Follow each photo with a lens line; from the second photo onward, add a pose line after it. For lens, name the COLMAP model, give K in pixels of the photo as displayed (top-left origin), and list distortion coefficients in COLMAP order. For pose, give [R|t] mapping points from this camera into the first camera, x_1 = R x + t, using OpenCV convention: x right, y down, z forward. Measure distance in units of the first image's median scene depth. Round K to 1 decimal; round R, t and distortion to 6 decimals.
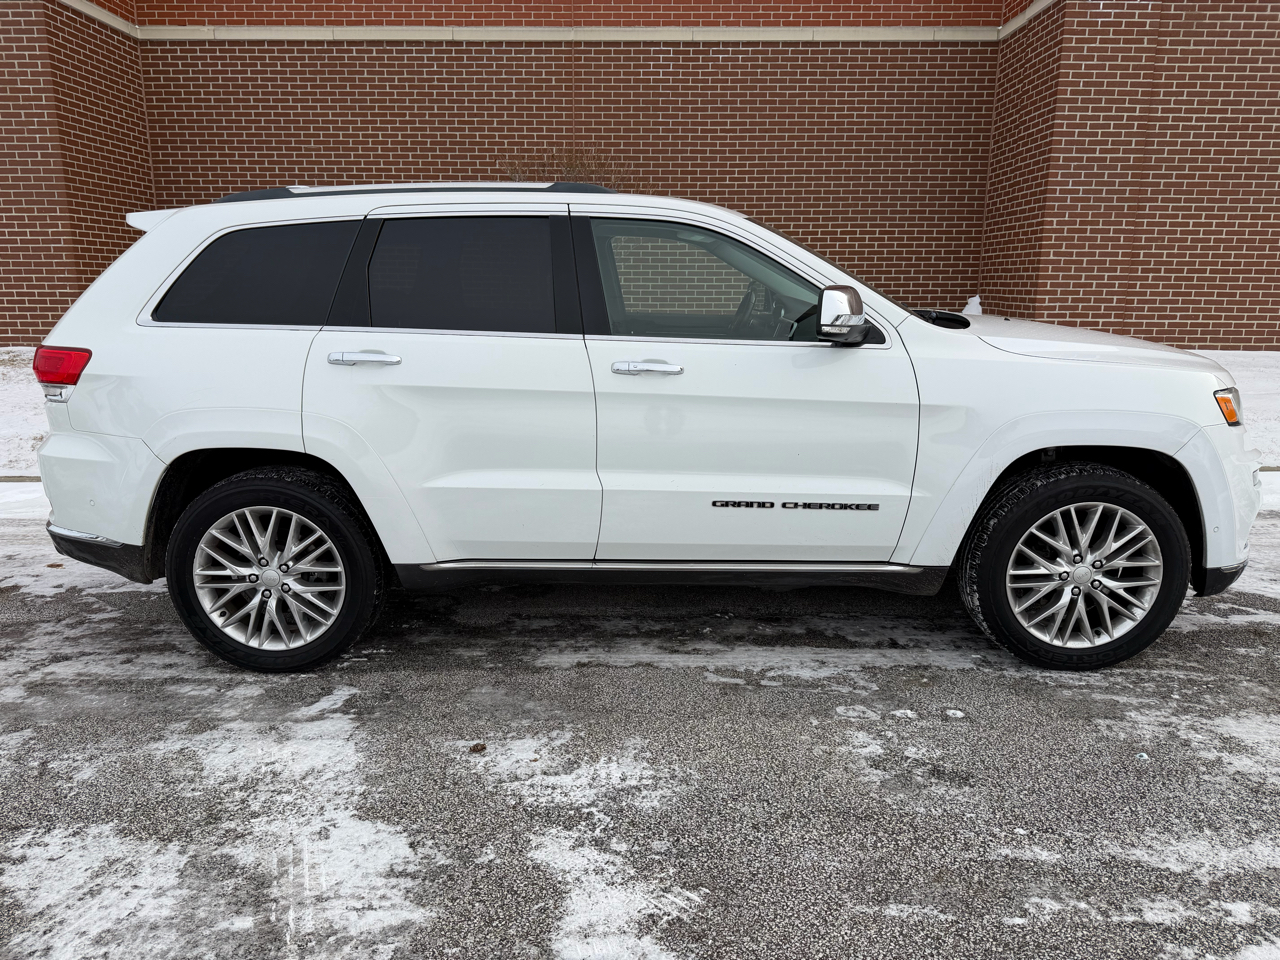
lens RADIAL K [[907.2, 0, 637.8], [0, 907.2, 479.8], [0, 0, 1]] dist [0.017655, -0.021968]
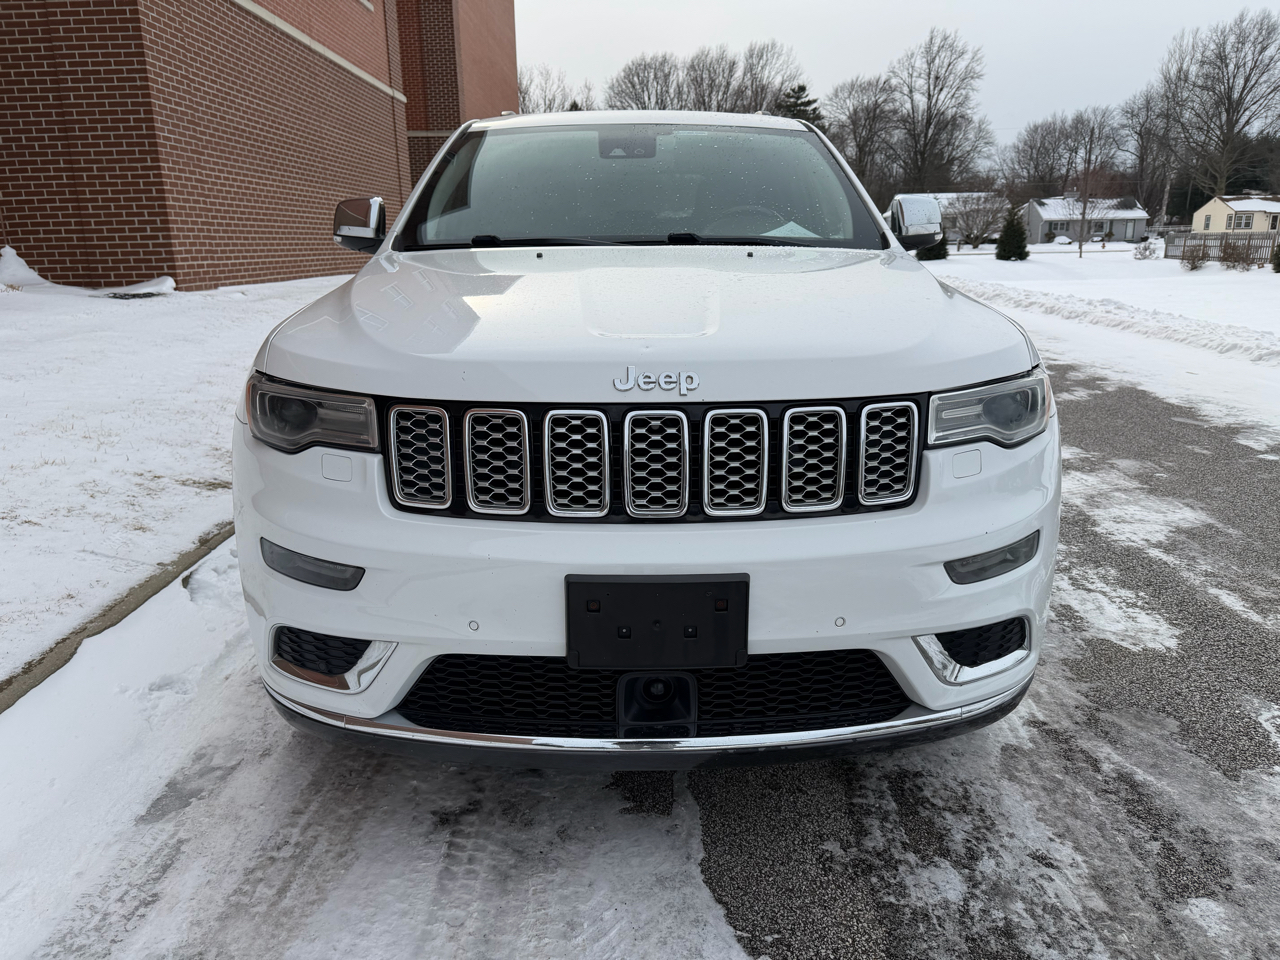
lens RADIAL K [[907.2, 0, 645.6], [0, 907.2, 478.6], [0, 0, 1]] dist [0.017655, -0.021968]
pose [[-0.019759, -0.259958, 0.965418, -1.623029], [0.231446, 0.938188, 0.257363, -0.237513], [-0.972647, 0.228527, 0.041629, 1.300809]]
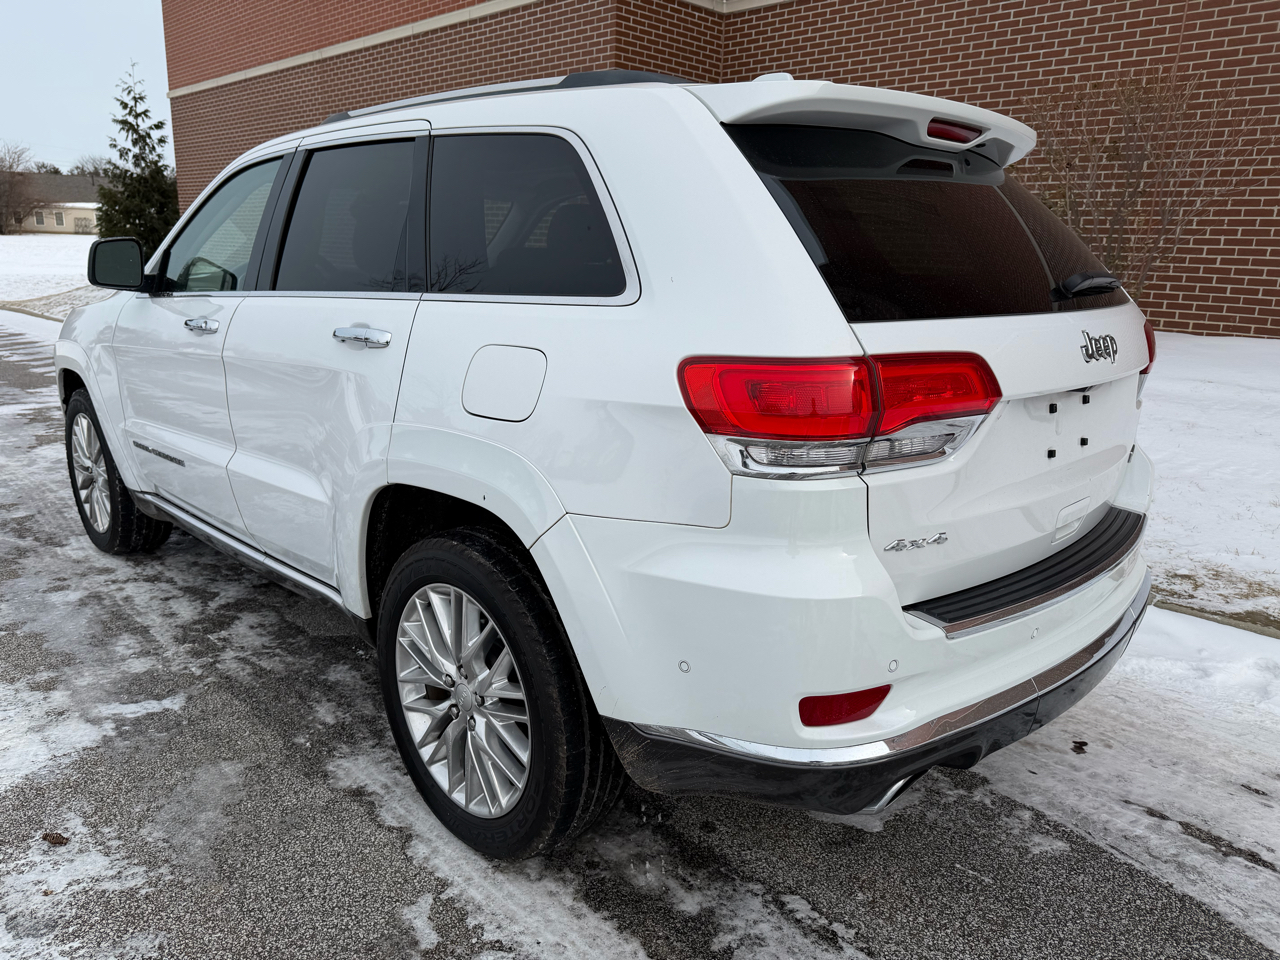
lens RADIAL K [[907.2, 0, 637.8], [0, 907.2, 484.2], [0, 0, 1]] dist [0.017655, -0.021968]
pose [[0.698738, 0.197466, -0.687584, 0.553071], [-0.183400, 0.978473, 0.094630, -0.137951], [0.691469, 0.059981, 0.719912, 0.675754]]
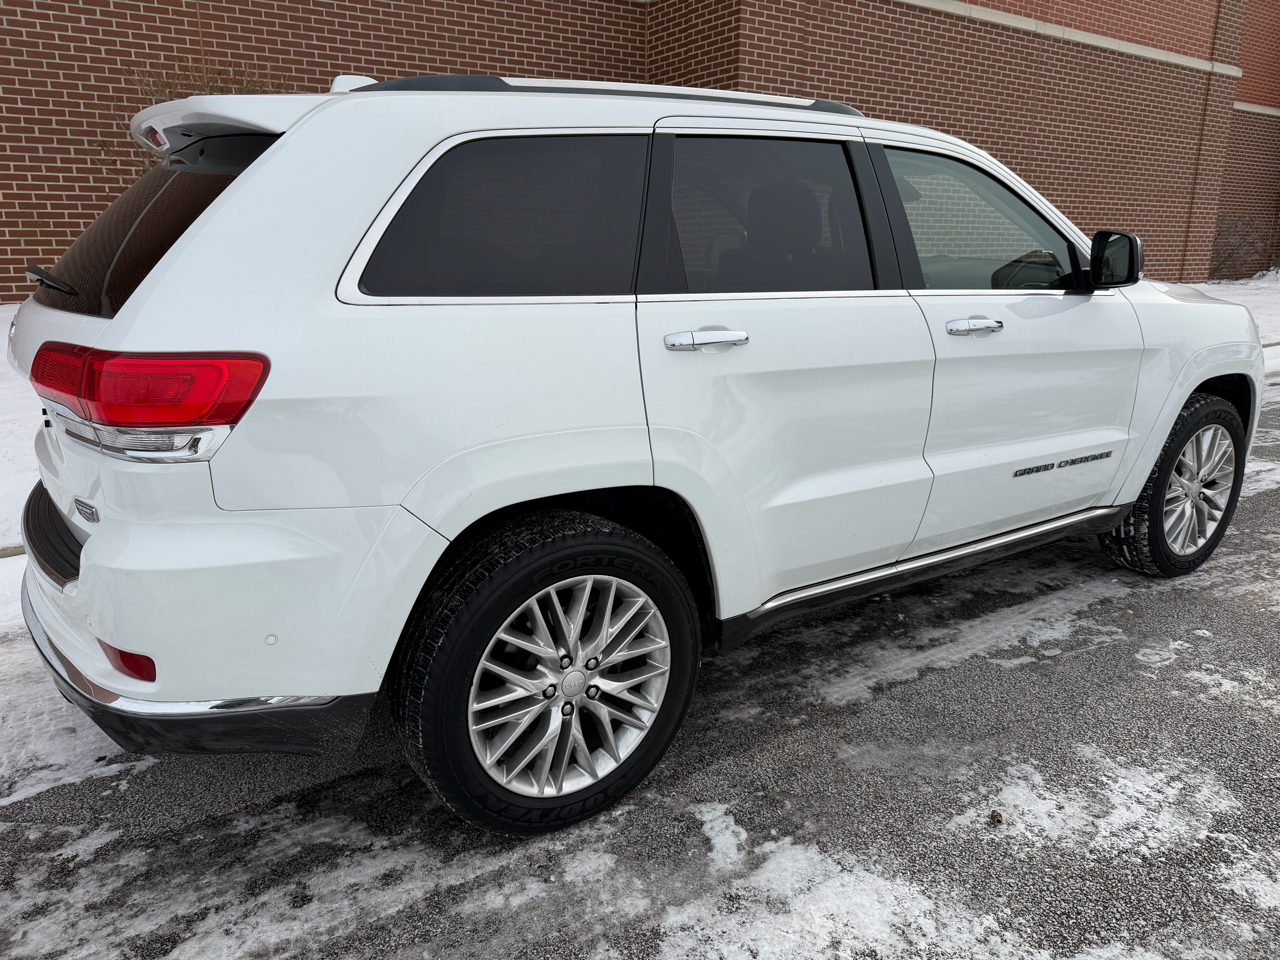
lens RADIAL K [[907.2, 0, 640.9], [0, 907.2, 481.0], [0, 0, 1]] dist [0.017655, -0.021968]
pose [[0.822078, -0.147193, 0.550020, -0.724966], [0.125834, 0.989088, 0.076617, -0.083928], [-0.555296, 0.006226, 0.831630, 0.446126]]
